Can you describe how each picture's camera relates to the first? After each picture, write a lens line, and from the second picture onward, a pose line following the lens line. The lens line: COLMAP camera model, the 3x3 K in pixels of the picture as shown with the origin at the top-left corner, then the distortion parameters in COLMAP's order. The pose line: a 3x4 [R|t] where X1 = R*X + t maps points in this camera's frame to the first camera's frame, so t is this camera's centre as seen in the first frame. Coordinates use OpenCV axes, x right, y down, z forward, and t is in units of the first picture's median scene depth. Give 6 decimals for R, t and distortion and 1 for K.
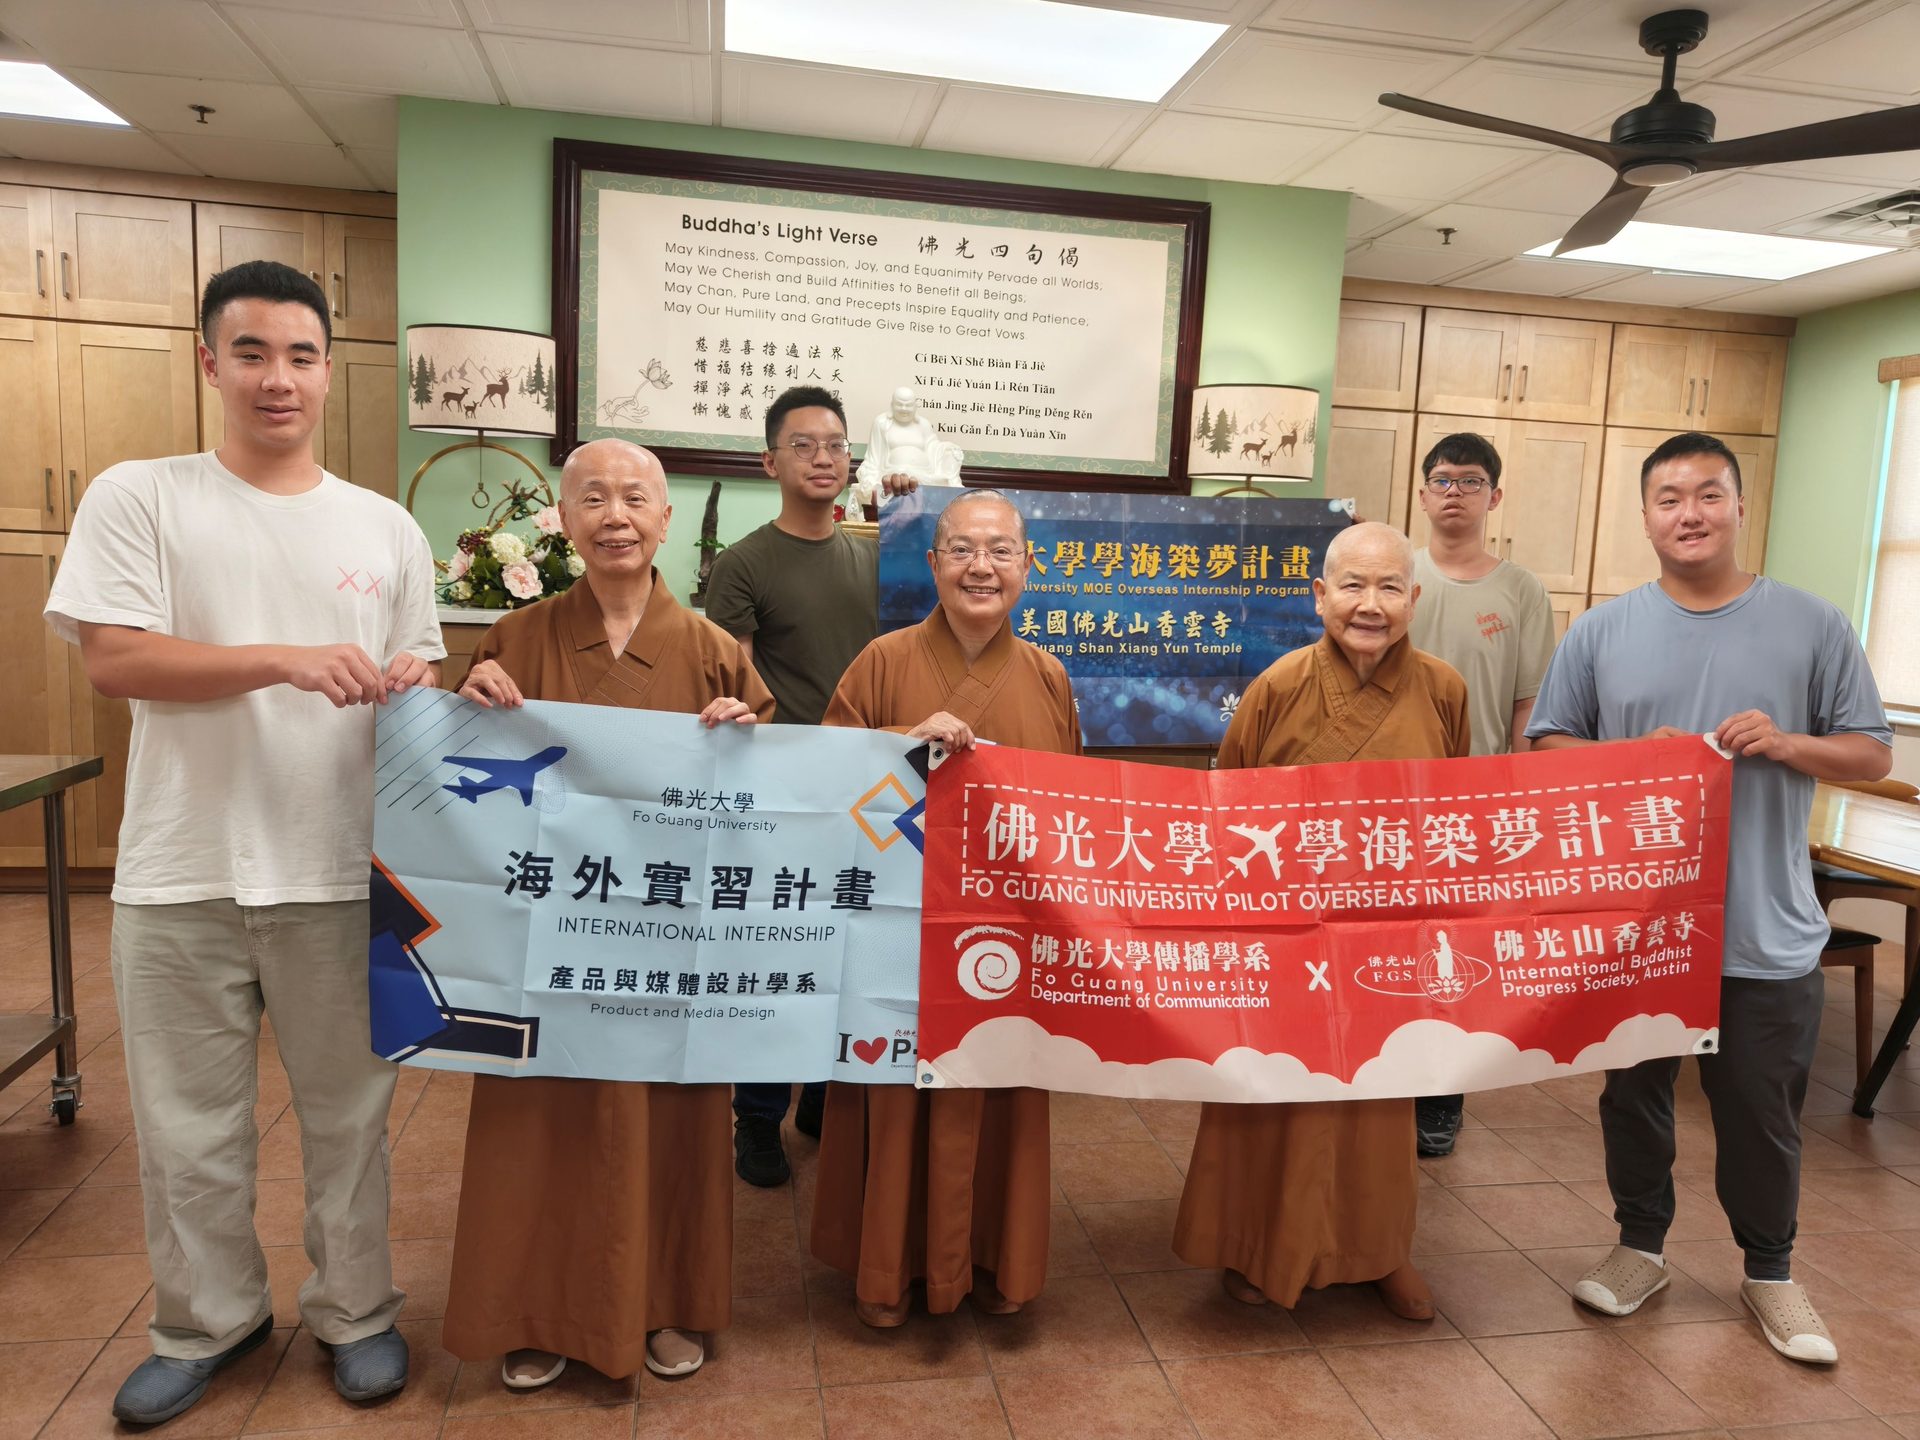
lens RADIAL K [[1351.9, 0, 960.0], [0, 1351.9, 720.0], [0, 0, 1]] dist [-0.015261, -0.001790]
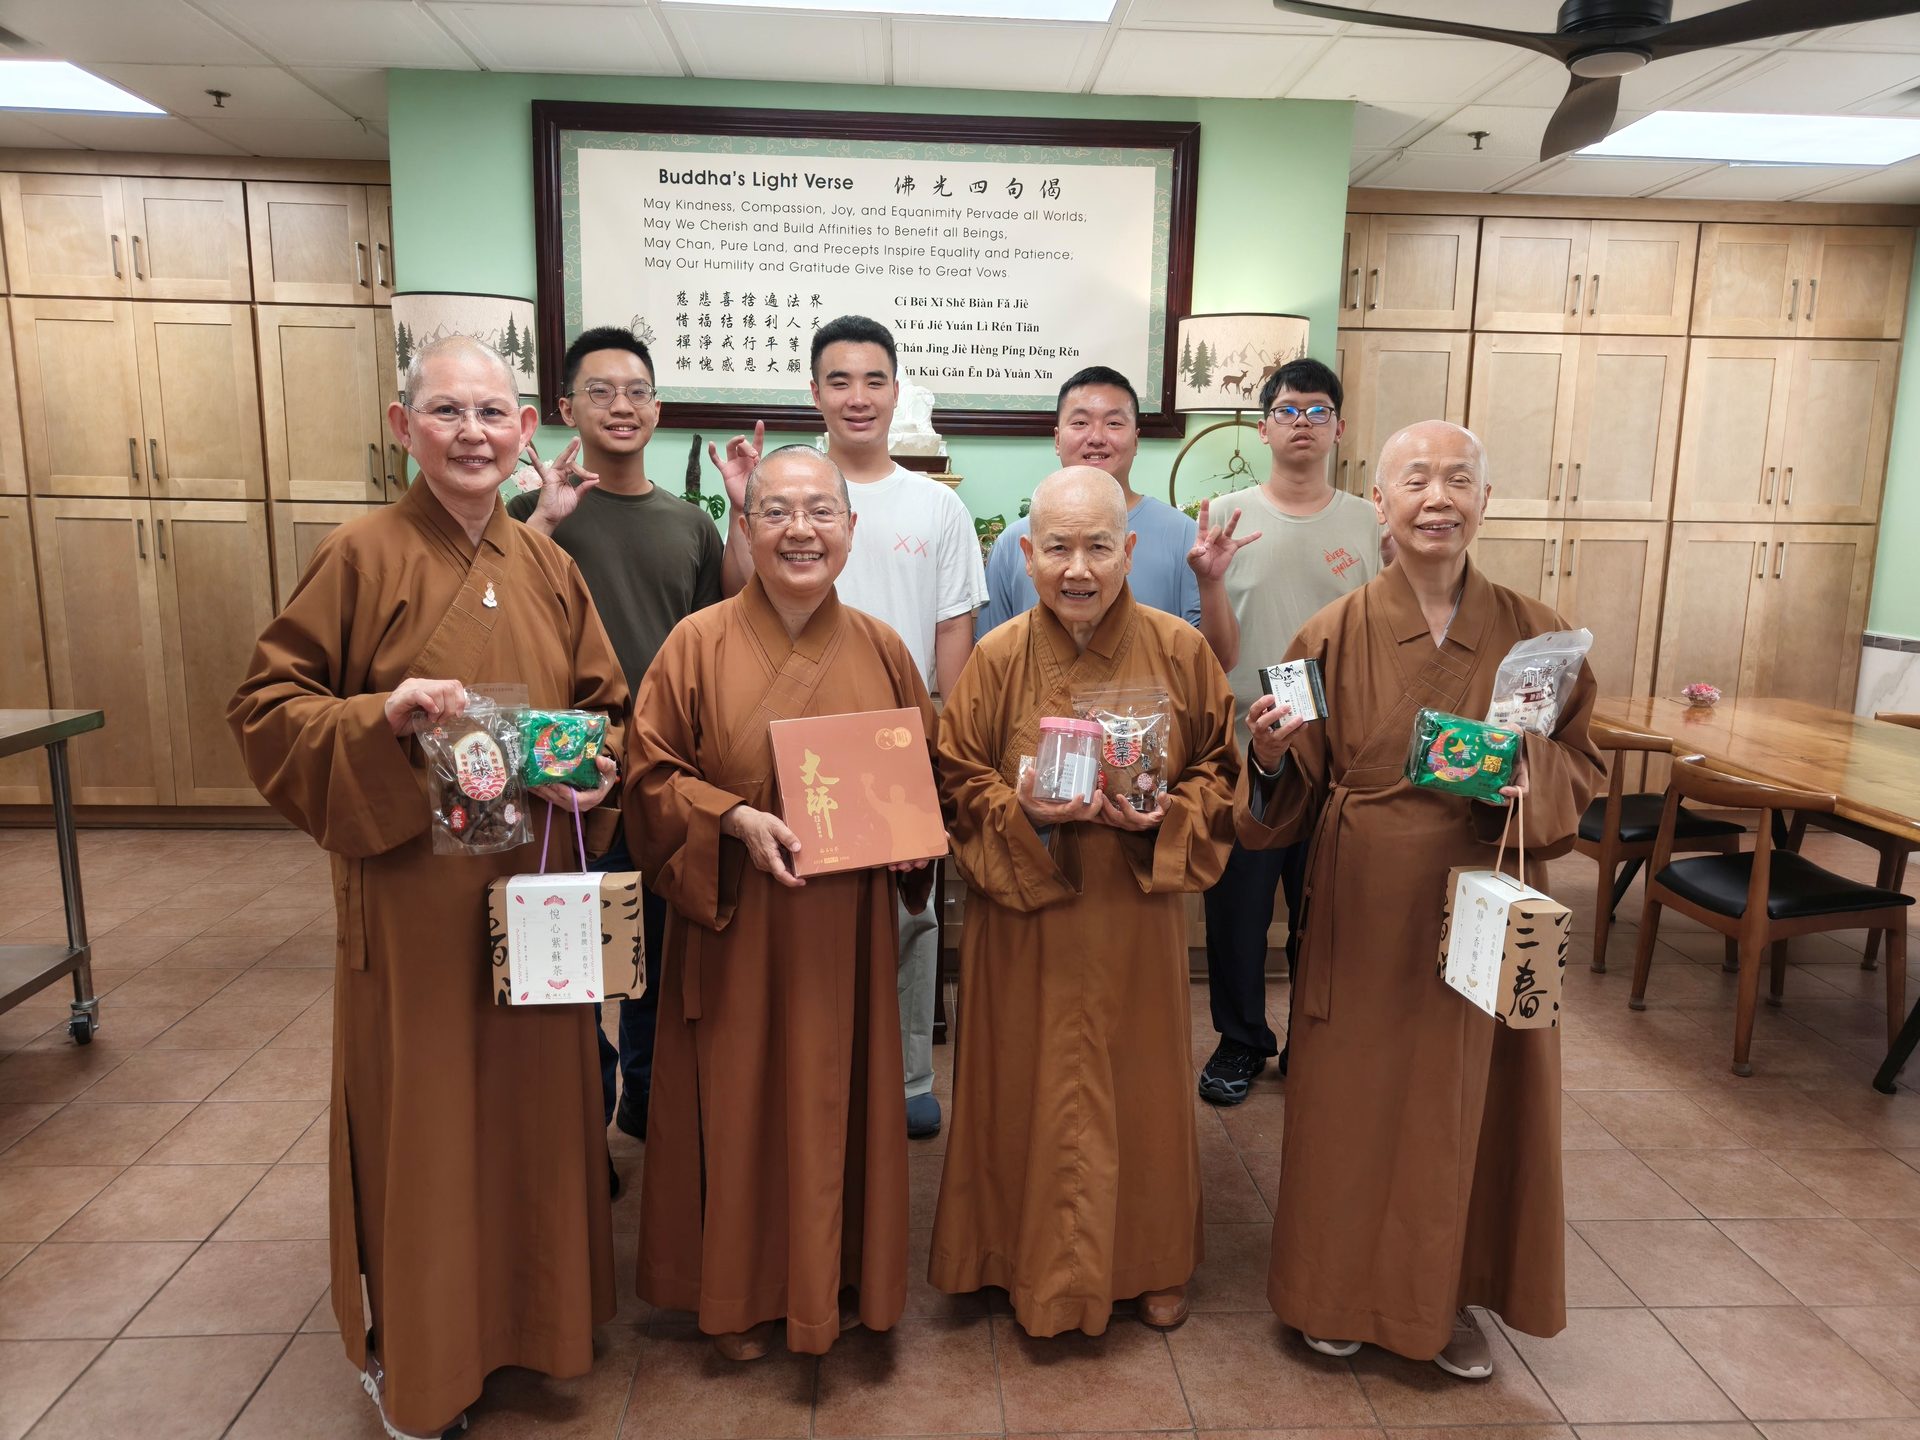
lens RADIAL K [[1328.4, 0, 960.0], [0, 1328.4, 720.0], [0, 0, 1]] dist [-0.009620, 0.001302]
pose [[0.990474, -0.003177, -0.137666, 0.149007], [0.010464, 0.998580, 0.052240, -0.011254], [0.137305, -0.053183, 0.989100, 0.024031]]
